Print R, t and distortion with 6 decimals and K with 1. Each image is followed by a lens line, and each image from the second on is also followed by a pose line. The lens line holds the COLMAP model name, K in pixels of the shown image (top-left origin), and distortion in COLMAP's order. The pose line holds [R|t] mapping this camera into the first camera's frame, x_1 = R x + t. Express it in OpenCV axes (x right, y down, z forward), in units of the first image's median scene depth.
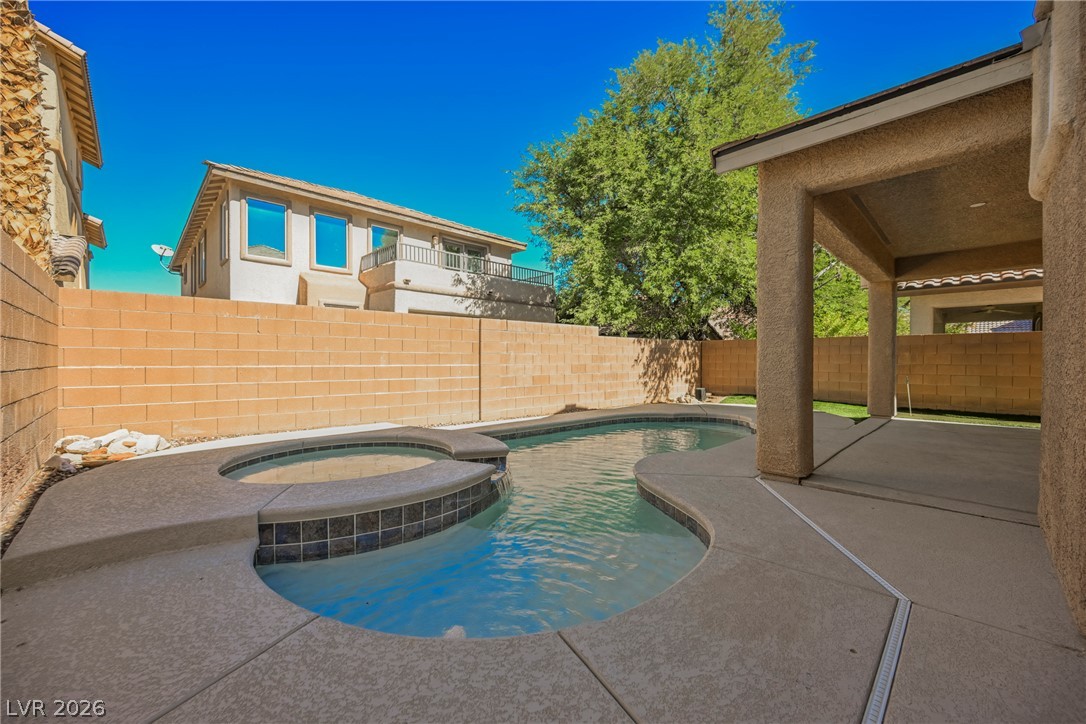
lens RADIAL K [[421.2, 0, 545.7], [0, 421.2, 359.3], [0, 0, 1]] dist [-0.000904, -0.000259]
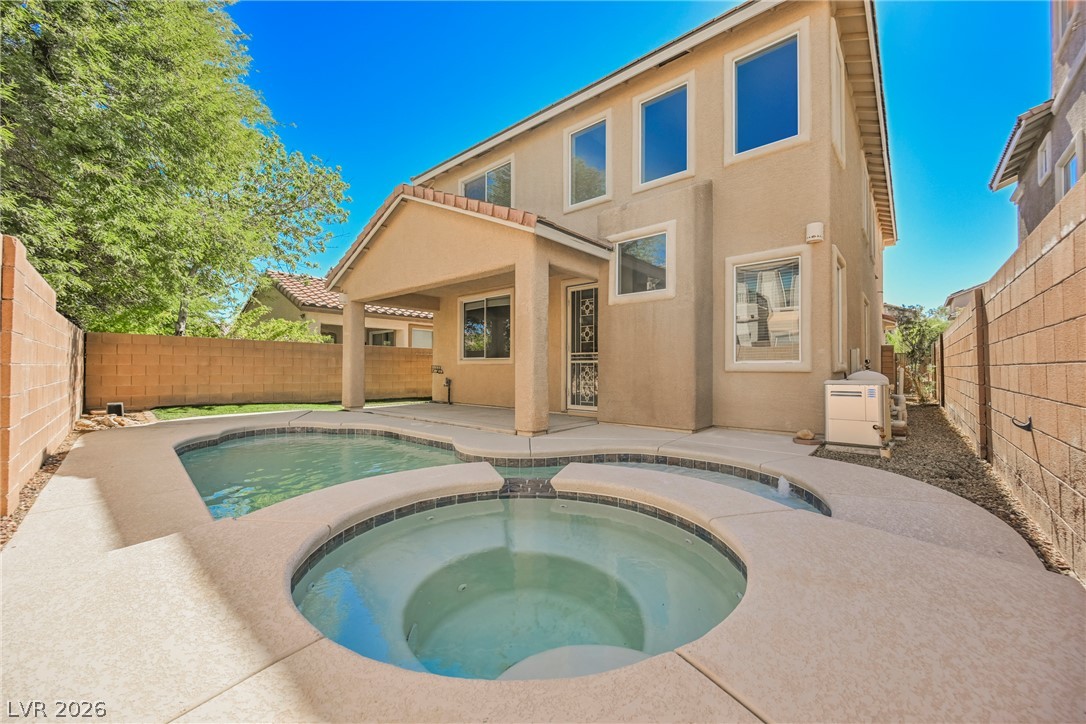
lens RADIAL K [[421.2, 0, 545.7], [0, 421.2, 359.3], [0, 0, 1]] dist [-0.000904, -0.000259]
pose [[-0.077302, 0.021052, 0.996785, -0.559087], [-0.004489, 0.999760, -0.021463, 0.016005], [-0.996998, -0.006134, -0.077189, 0.576963]]
